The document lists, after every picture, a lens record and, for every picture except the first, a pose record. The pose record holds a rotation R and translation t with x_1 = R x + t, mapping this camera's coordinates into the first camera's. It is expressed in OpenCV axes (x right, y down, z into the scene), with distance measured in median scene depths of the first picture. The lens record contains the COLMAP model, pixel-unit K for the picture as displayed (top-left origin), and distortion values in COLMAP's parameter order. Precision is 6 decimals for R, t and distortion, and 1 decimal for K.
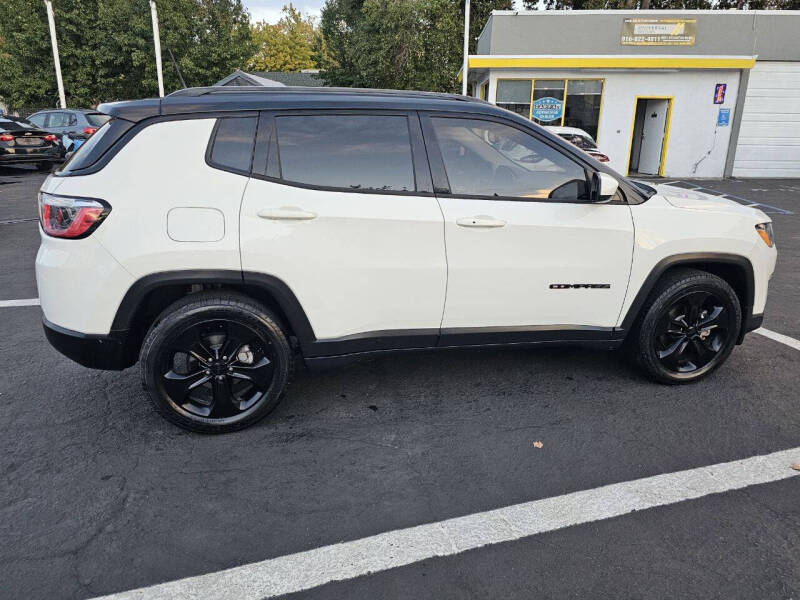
lens RADIAL K [[587.0, 0, 398.4], [0, 587.0, 303.5], [0, 0, 1]] dist [0.058455, -0.054164]
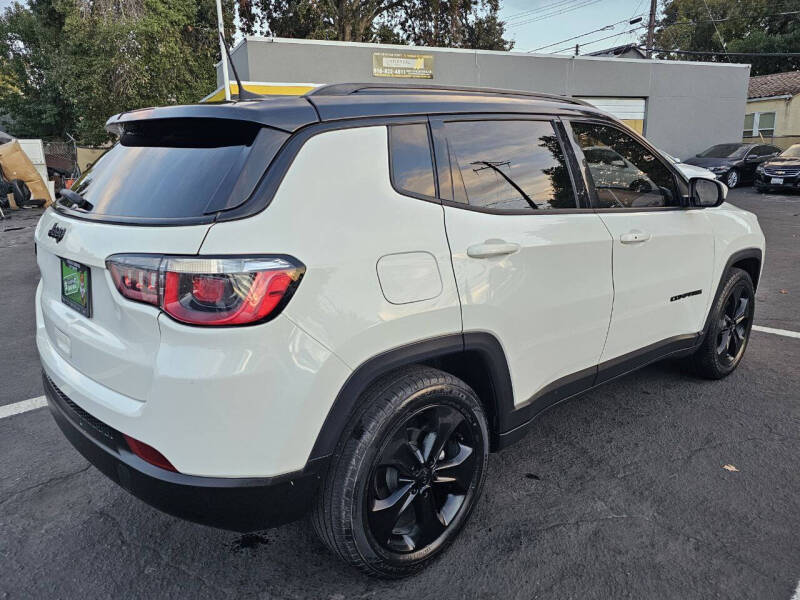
lens RADIAL K [[594.4, 0, 396.8], [0, 594.4, 309.0], [0, 0, 1]] dist [0.060026, -0.057558]
pose [[0.887018, -0.144283, 0.438614, -0.552884], [0.163985, 0.986437, -0.007140, -0.078350], [-0.431634, 0.078259, 0.898647, 0.322823]]
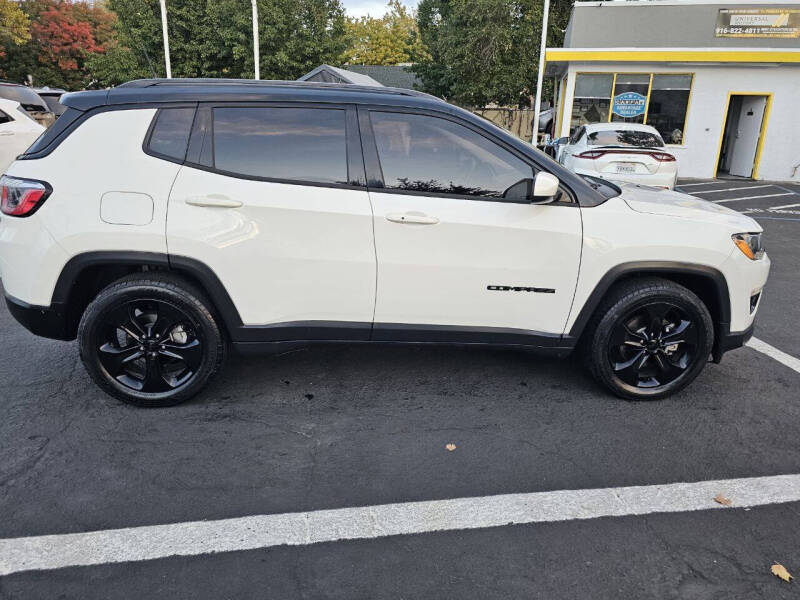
lens RADIAL K [[585.6, 0, 400.0], [0, 585.6, 300.0], [0, 0, 1]] dist [0.058613, -0.053676]
pose [[0.986770, 0.063325, -0.149246, 0.258199], [-0.062528, 0.997993, 0.010028, -0.008868], [0.149582, -0.000563, 0.988749, 0.019318]]
